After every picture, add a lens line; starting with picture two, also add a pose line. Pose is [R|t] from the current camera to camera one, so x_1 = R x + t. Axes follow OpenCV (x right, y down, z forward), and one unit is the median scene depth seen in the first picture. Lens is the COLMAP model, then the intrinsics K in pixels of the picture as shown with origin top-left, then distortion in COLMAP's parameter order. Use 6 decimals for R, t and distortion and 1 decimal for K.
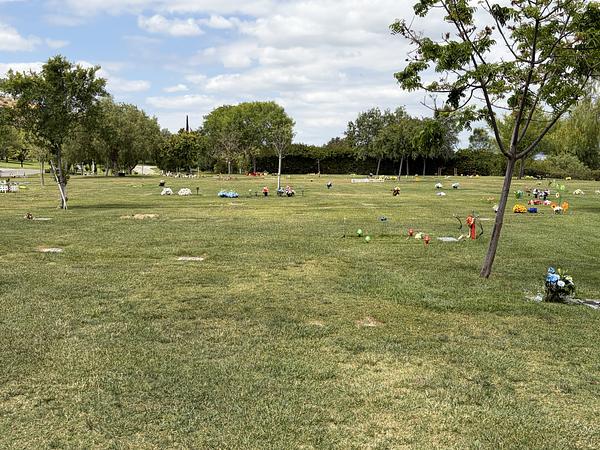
lens RADIAL K [[676.7, 0, 303.5], [0, 676.7, 233.4], [0, 0, 1]] dist [0.134596, -0.391954]
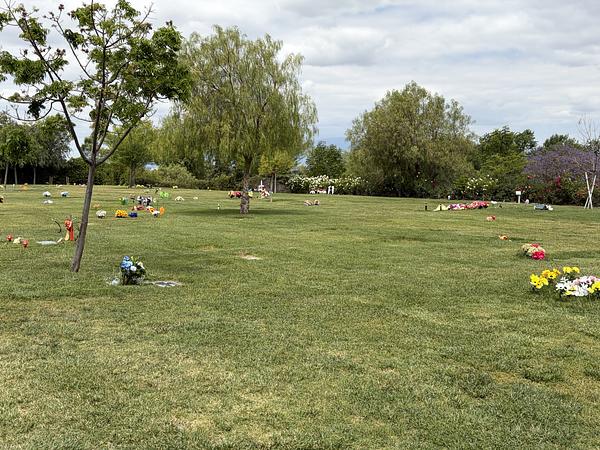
lens RADIAL K [[676.7, 0, 303.5], [0, 676.7, 233.4], [0, 0, 1]] dist [0.134596, -0.391954]
pose [[0.855656, -0.040310, 0.515973, 0.008936], [0.047779, 0.998857, -0.001197, 0.015382], [-0.515335, 0.025677, 0.856604, -0.104255]]
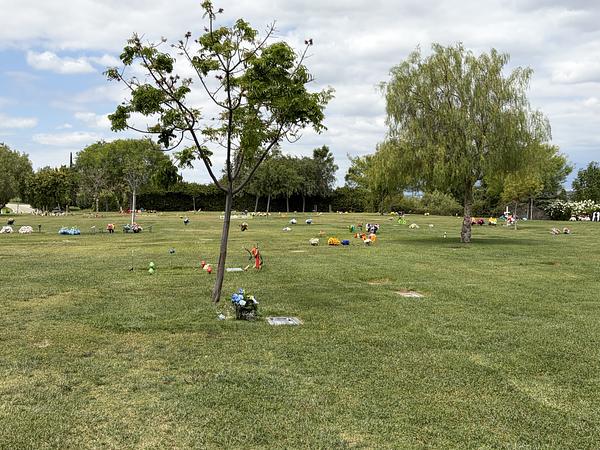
lens RADIAL K [[676.7, 0, 303.5], [0, 676.7, 233.4], [0, 0, 1]] dist [0.134596, -0.391954]
pose [[0.989640, -0.011449, 0.143113, 0.179501], [0.019341, 0.998360, -0.053879, 0.011987], [-0.142262, 0.056089, 0.988239, -0.072545]]
